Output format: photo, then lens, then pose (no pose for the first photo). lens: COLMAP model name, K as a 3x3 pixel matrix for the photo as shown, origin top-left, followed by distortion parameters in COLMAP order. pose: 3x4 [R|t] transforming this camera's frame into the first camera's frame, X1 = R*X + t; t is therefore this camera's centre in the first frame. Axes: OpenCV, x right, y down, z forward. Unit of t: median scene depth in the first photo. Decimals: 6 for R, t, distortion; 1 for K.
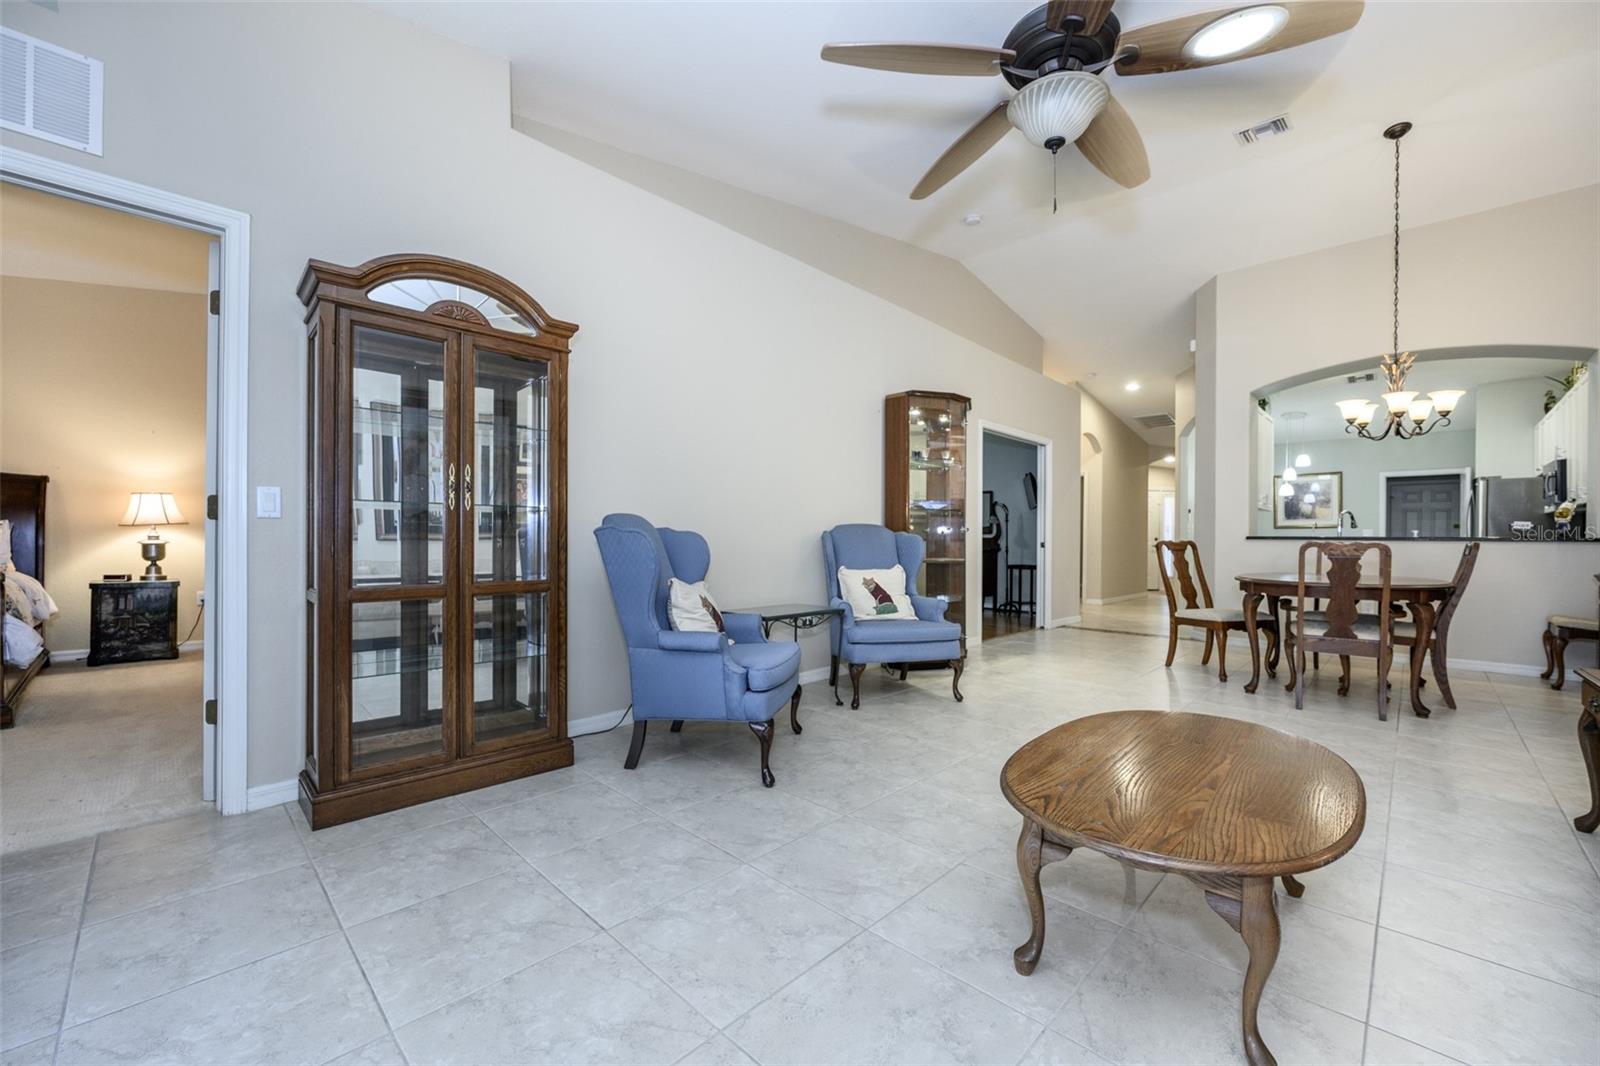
lens RADIAL K [[642.6, 0, 813.9], [0, 642.6, 535.5], [0, 0, 1]] dist [-0.002307, -0.001741]
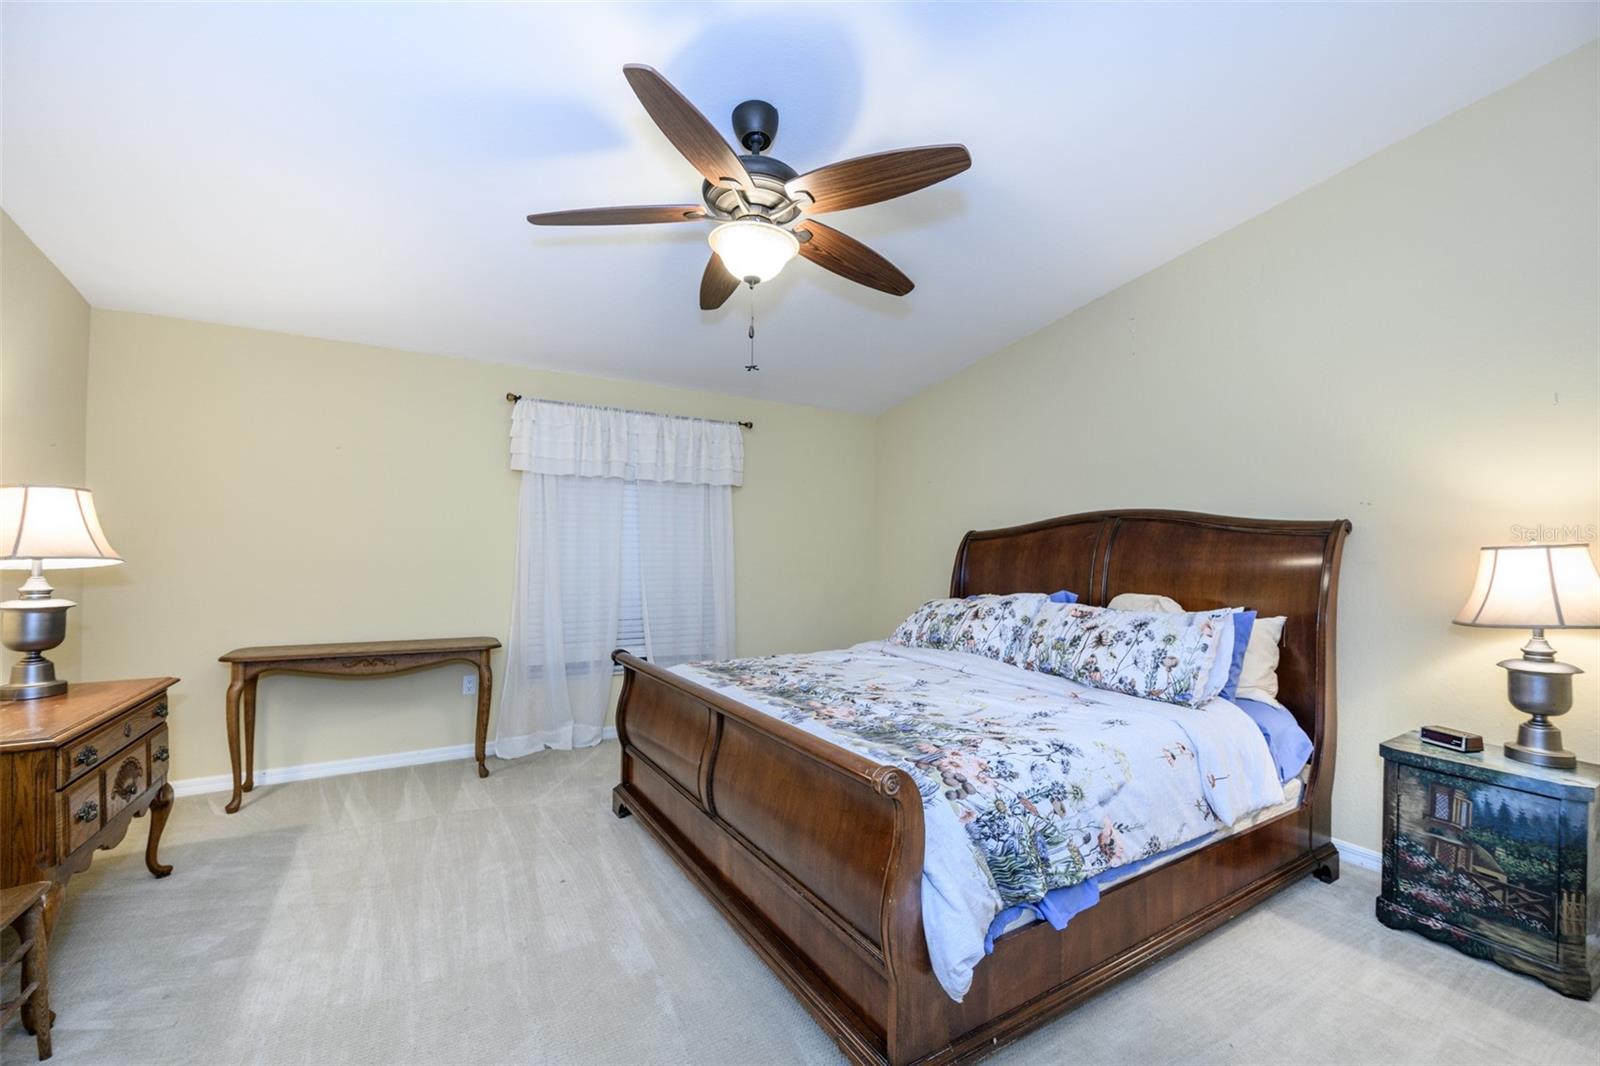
lens RADIAL K [[642.6, 0, 806.6], [0, 642.6, 555.0], [0, 0, 1]] dist [-0.002307, -0.001741]
pose [[-0.254256, -0.006789, -0.967113, -0.557083], [-0.008695, 0.999951, -0.004734, -0.057959], [0.967098, 0.007205, -0.254303, 0.695504]]
